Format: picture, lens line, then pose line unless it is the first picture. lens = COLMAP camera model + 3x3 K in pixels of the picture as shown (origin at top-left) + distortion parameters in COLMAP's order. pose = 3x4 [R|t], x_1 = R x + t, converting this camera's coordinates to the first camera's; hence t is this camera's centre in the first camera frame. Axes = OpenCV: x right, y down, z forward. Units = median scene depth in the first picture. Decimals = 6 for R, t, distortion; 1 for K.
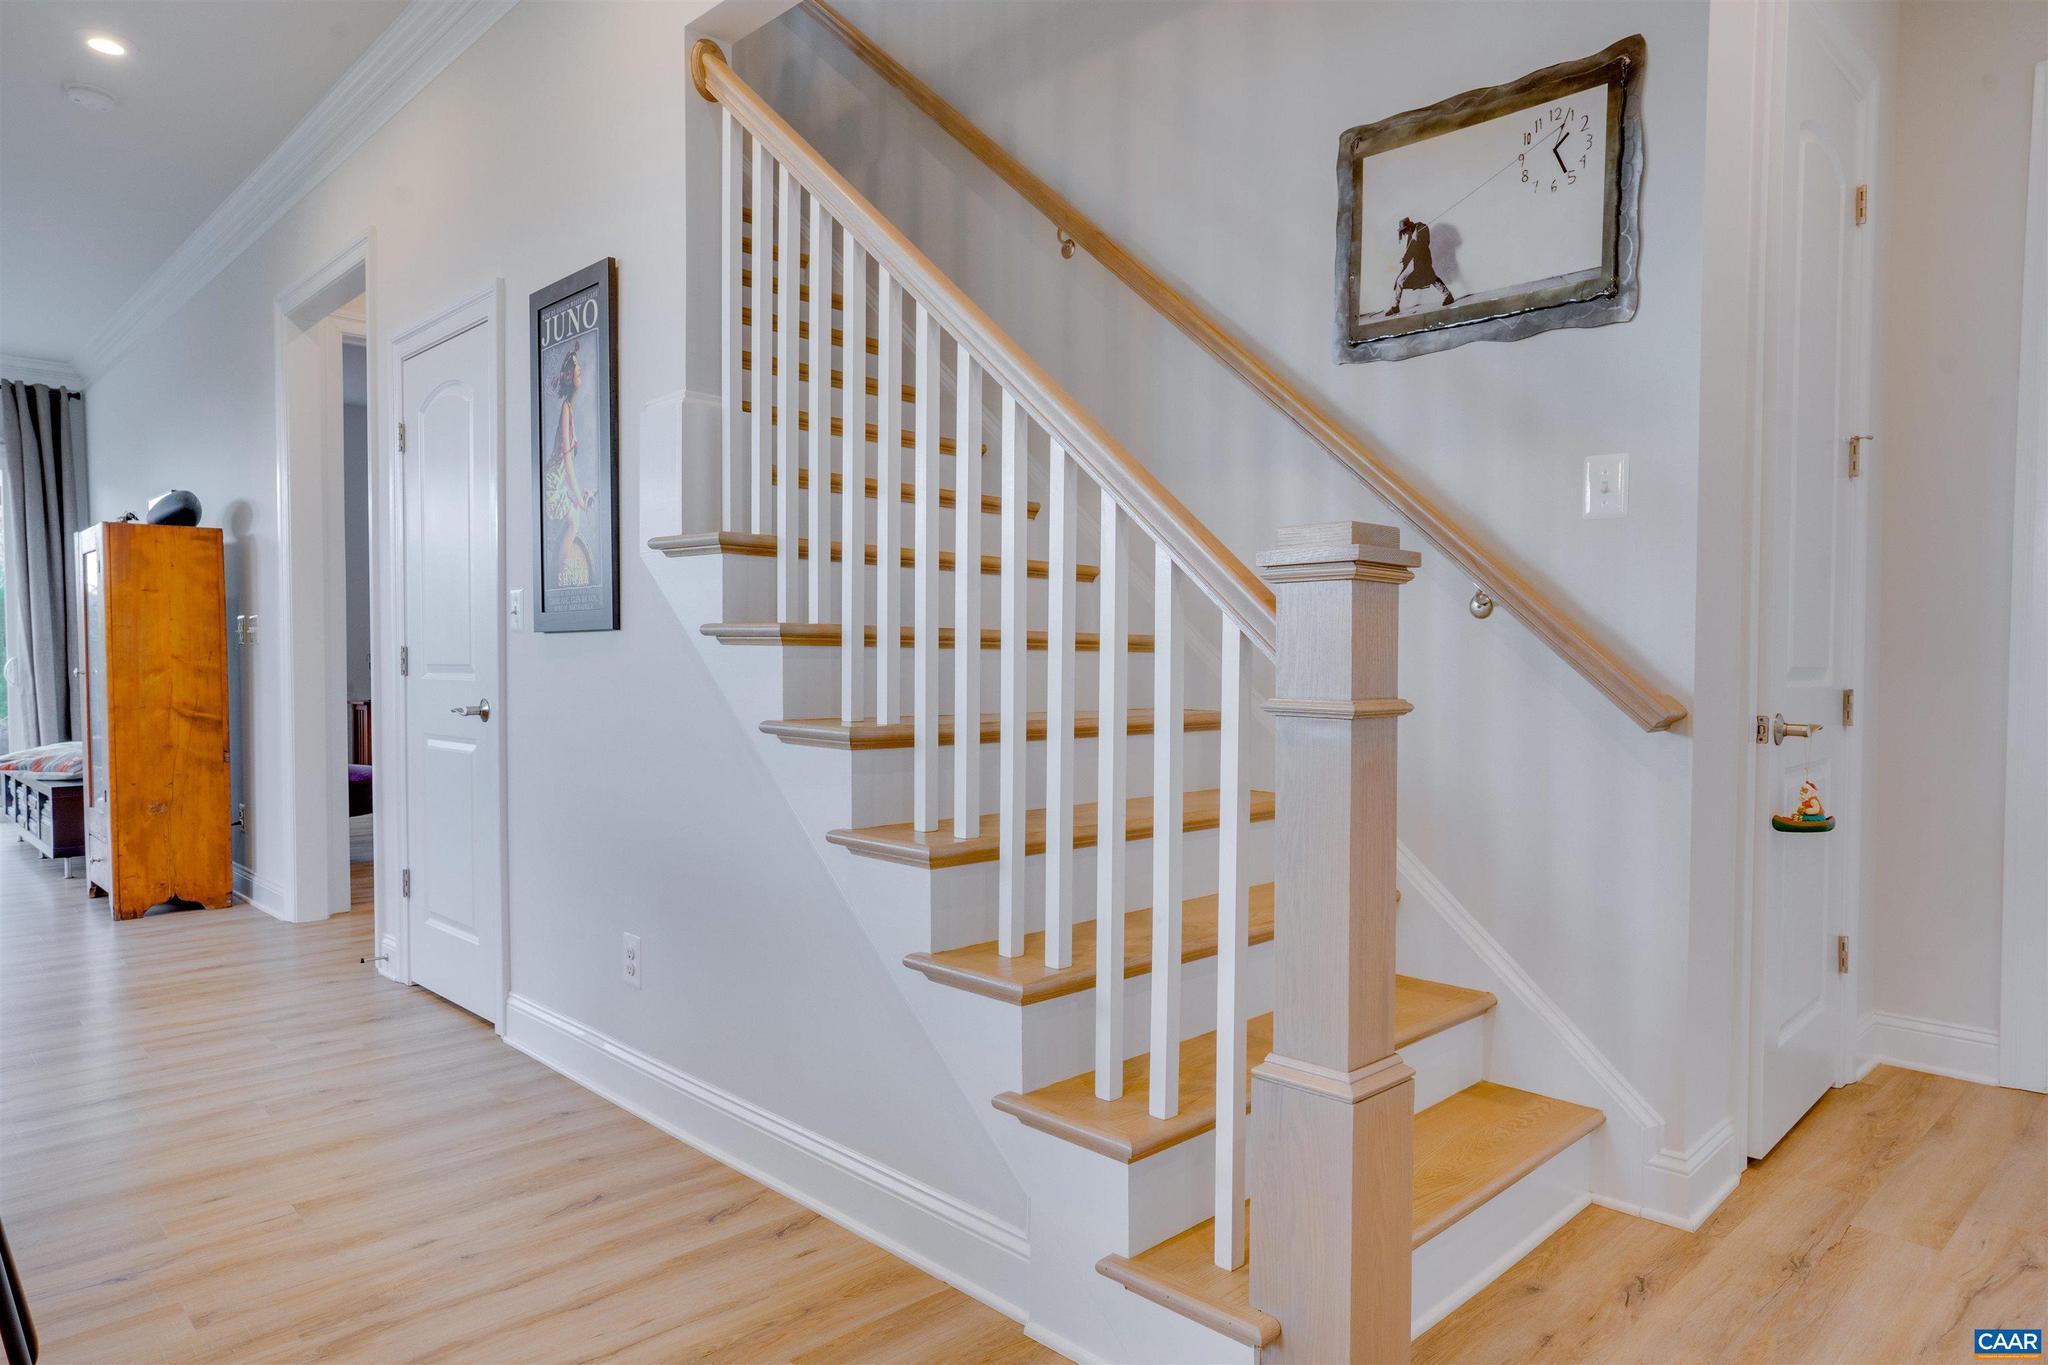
lens RADIAL K [[1258.5, 0, 1028.2], [0, 1258.5, 702.5], [0, 0, 1]] dist [-0.012076, 0.015500]
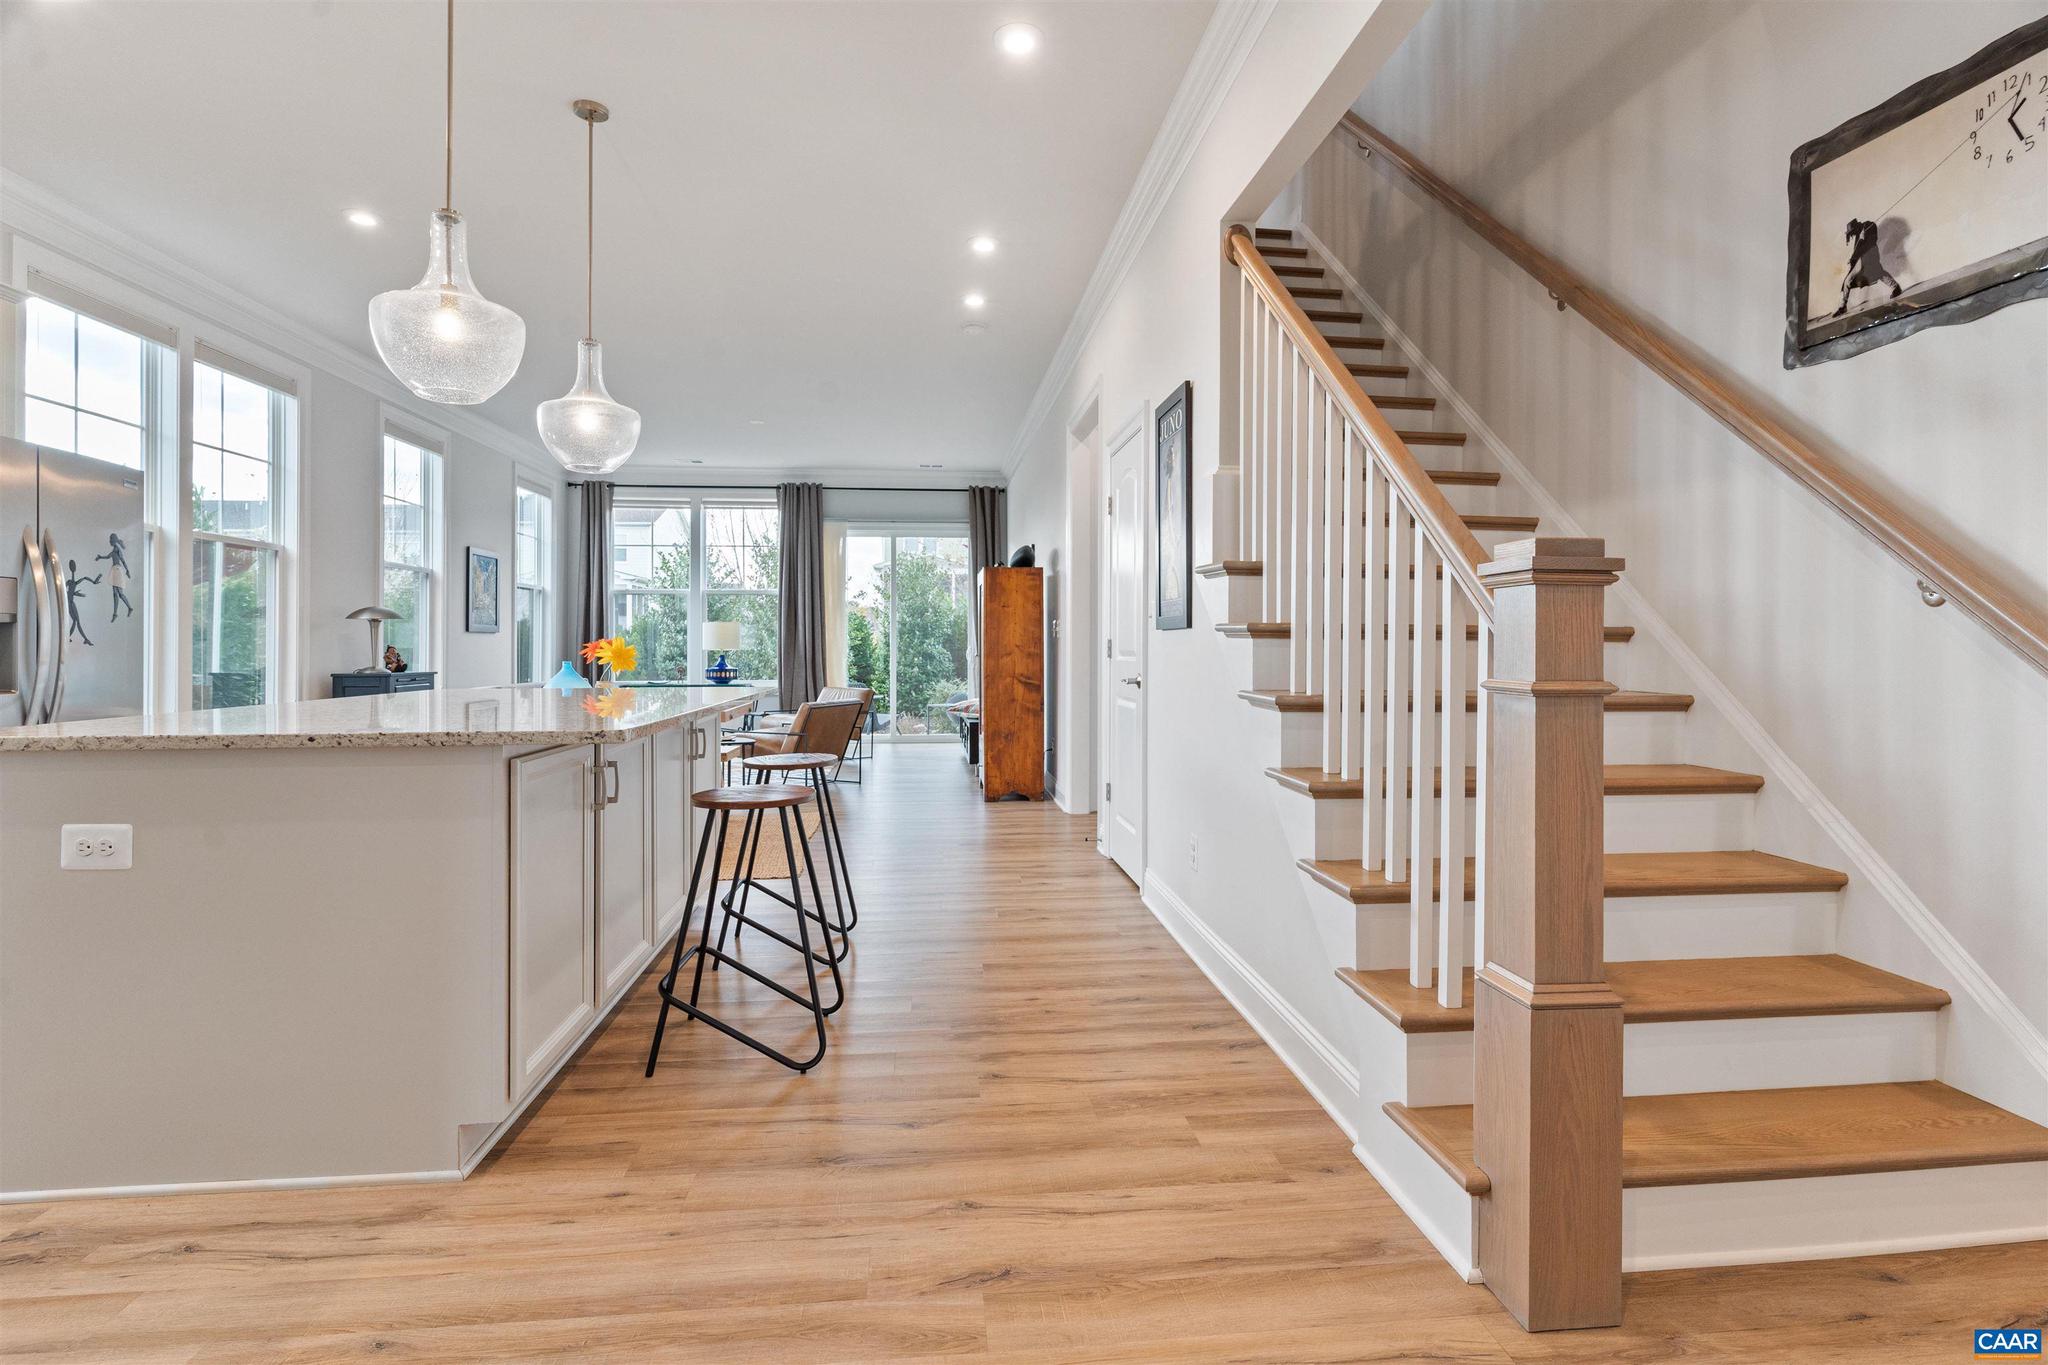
lens RADIAL K [[991.1, 0, 1037.7], [0, 991.1, 651.5], [0, 0, 1]] dist [0.002179, 0.003100]
pose [[0.793632, 0.002302, -0.608394, 0.270973], [-0.020719, 0.999515, -0.023246, 0.001075], [0.608046, 0.031054, 0.793294, -0.044383]]
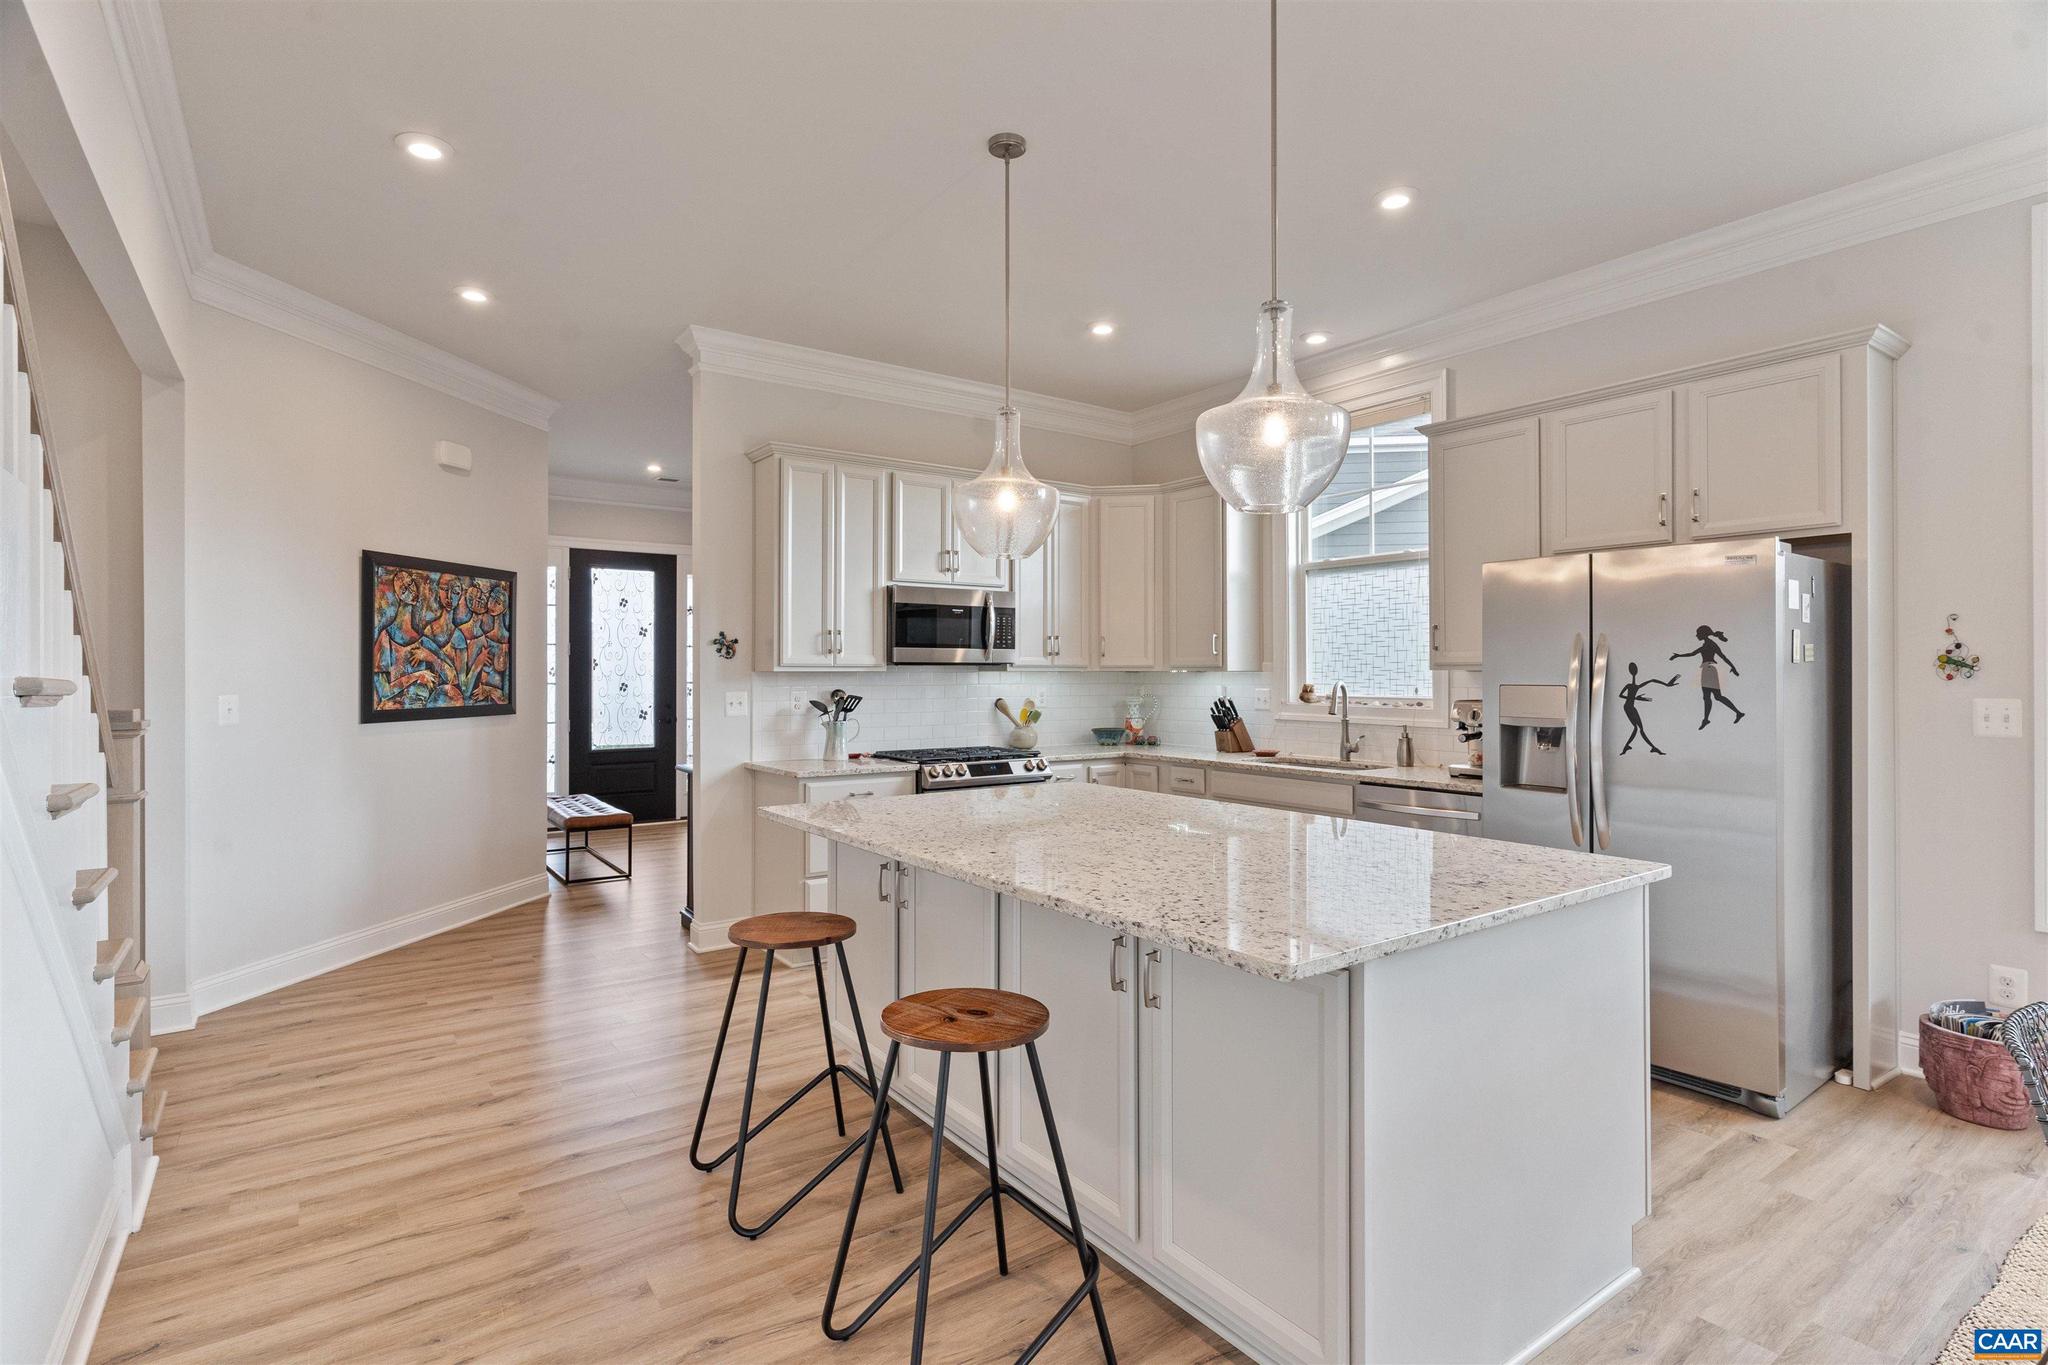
lens RADIAL K [[991.1, 0, 1036.7], [0, 991.1, 672.8], [0, 0, 1]] dist [0.002179, 0.003100]
pose [[-0.990634, 0.004290, 0.136475, -0.909355], [0.009581, 0.999227, 0.038134, -0.156823], [-0.136206, 0.039084, -0.989909, 1.466888]]
